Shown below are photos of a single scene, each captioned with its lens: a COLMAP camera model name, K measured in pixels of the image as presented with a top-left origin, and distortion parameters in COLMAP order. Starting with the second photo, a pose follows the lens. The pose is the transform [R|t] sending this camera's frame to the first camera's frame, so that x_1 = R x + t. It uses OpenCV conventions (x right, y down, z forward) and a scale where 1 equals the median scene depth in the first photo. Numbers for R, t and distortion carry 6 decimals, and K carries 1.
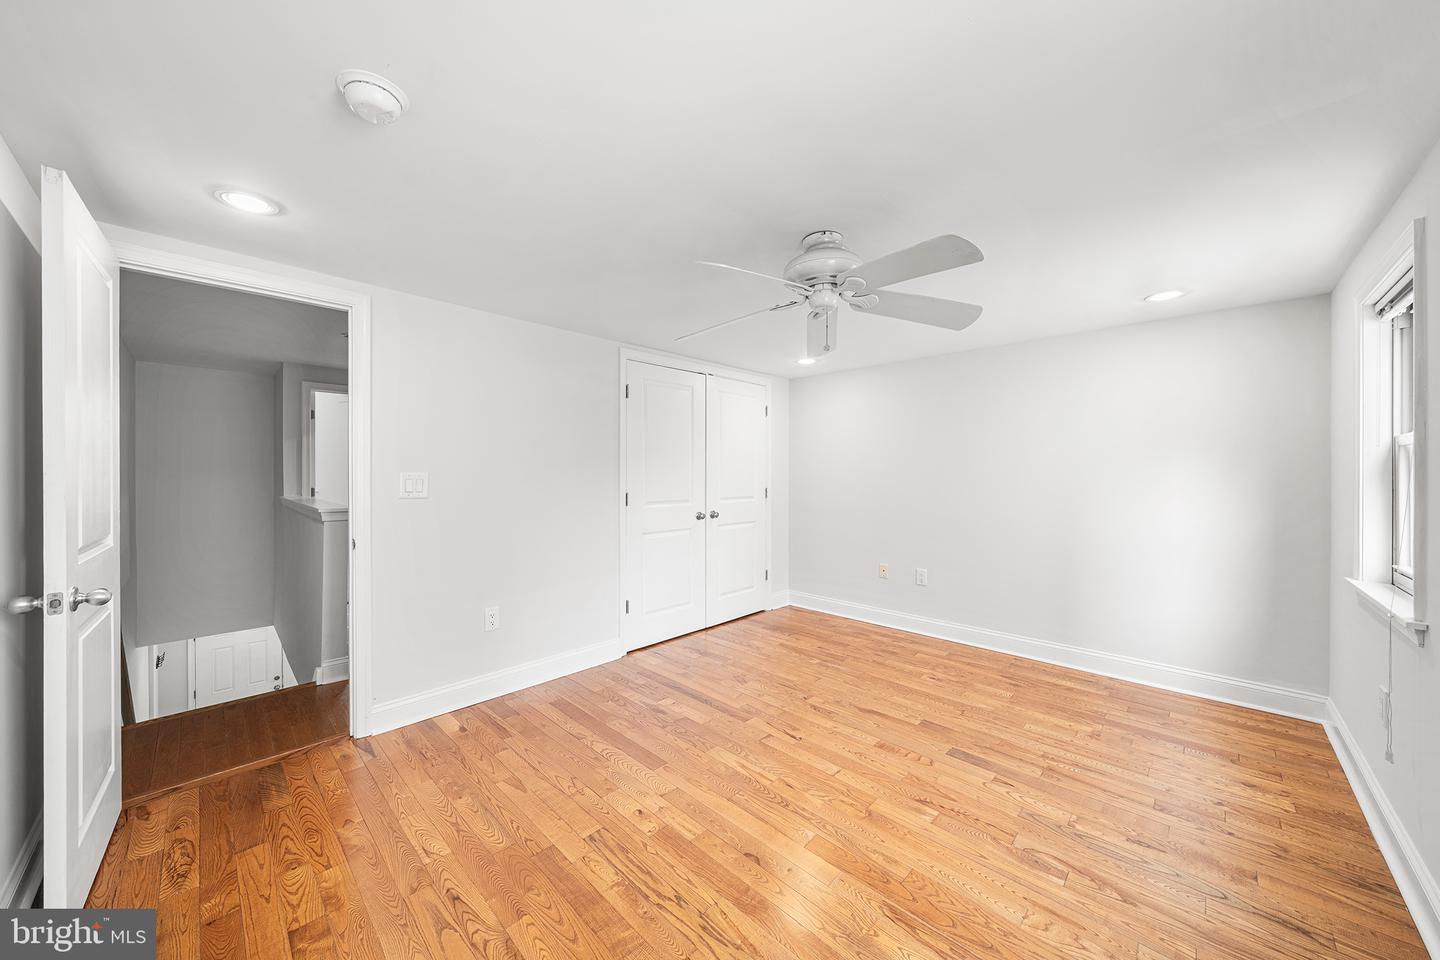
lens RADIAL K [[501.0, 0, 724.3], [0, 501.0, 472.9], [0, 0, 1]] dist [-0.001164, -0.000095]
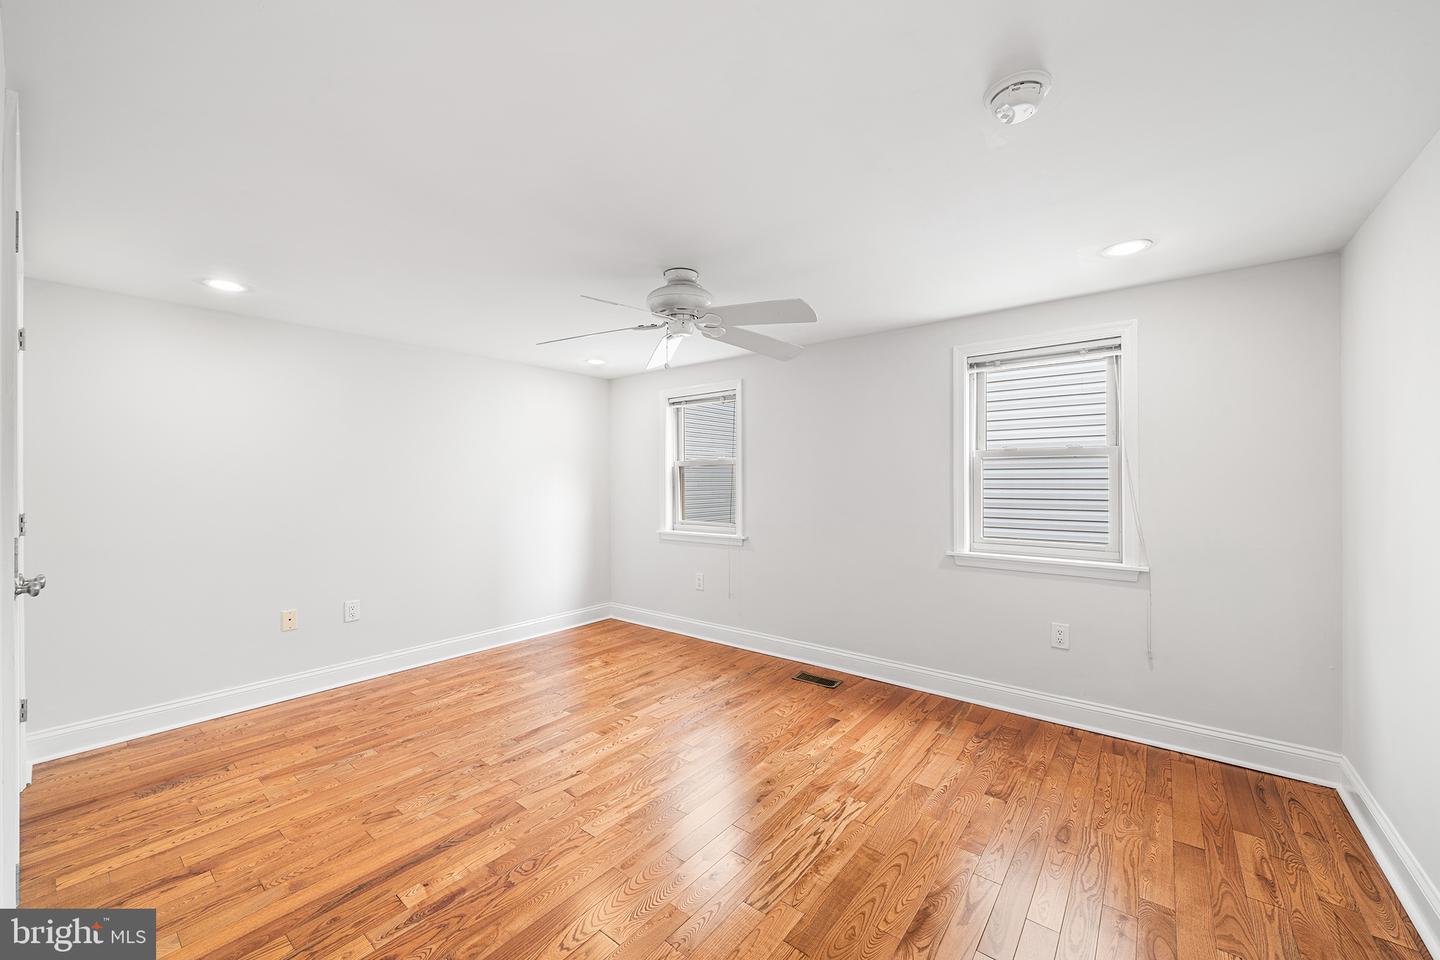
lens RADIAL K [[541.7, 0, 720.0], [0, 541.7, 480.0], [0, 0, 1]] dist [-0.001095, -0.000063]
pose [[-0.074361, -0.001648, 0.997230, -0.645860], [0.003371, 0.999993, 0.001904, 0.003264], [-0.997226, 0.003503, -0.074355, 0.628669]]
